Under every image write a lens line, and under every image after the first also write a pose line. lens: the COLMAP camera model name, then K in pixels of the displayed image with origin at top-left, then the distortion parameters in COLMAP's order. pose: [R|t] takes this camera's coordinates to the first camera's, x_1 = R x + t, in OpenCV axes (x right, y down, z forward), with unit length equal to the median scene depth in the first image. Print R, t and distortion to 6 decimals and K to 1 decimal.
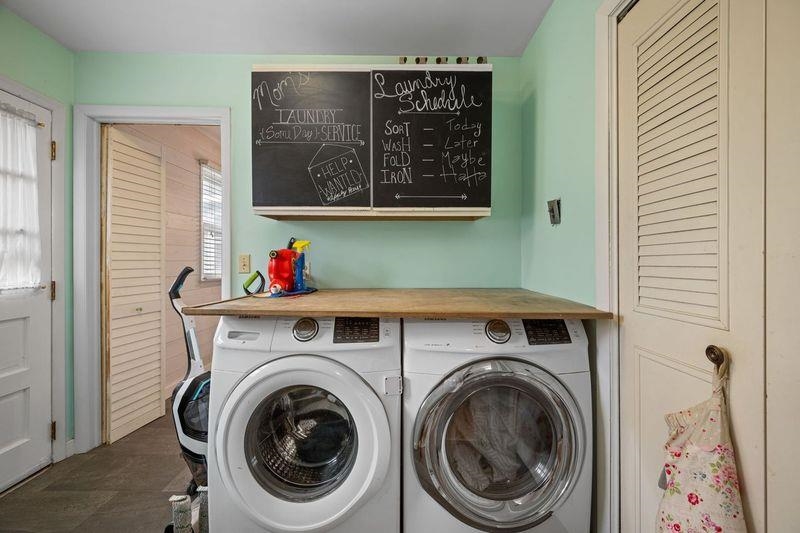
lens RADIAL K [[320.2, 0, 404.5], [0, 320.2, 261.4], [0, 0, 1]] dist [-0.000318, -0.000031]
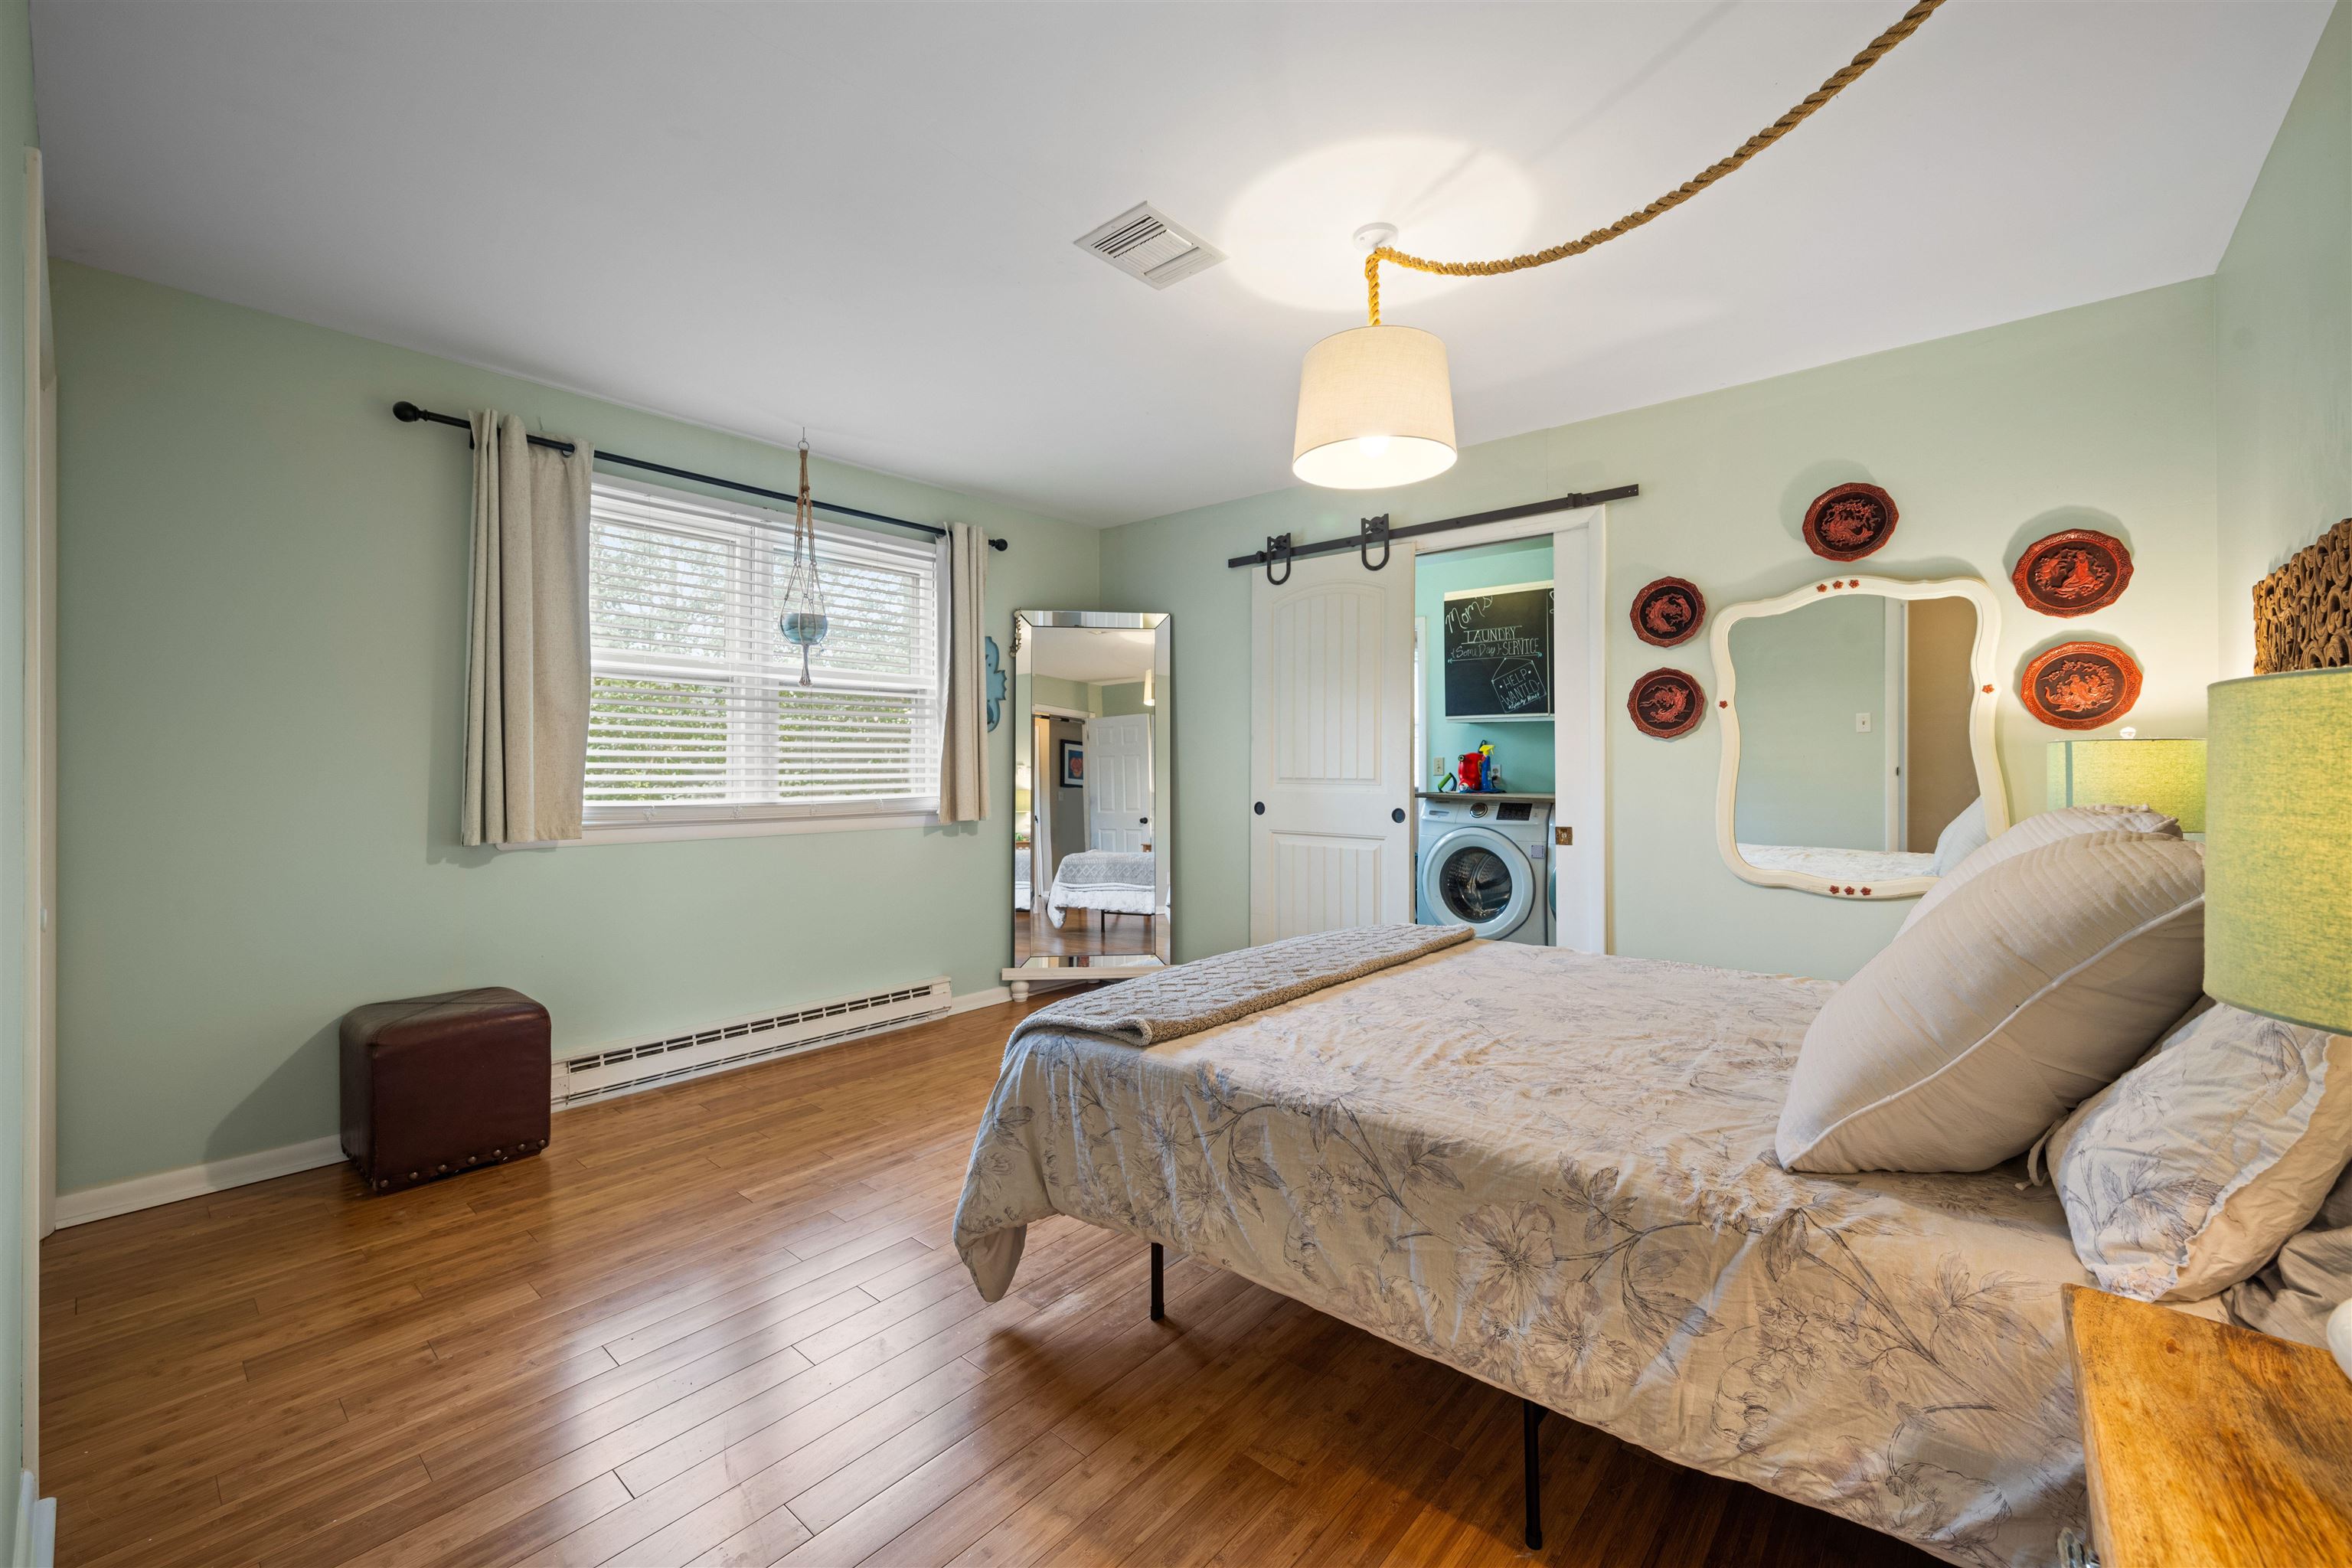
lens RADIAL K [[941.4, 0, 1189.2], [0, 941.4, 769.0], [0, 0, 1]] dist [-0.000318, -0.000031]
pose [[0.755306, 0.000484, -0.655373, 1.067276], [0.002206, 0.999992, 0.003281, 0.005240], [0.655369, -0.003924, 0.755299, -2.201652]]
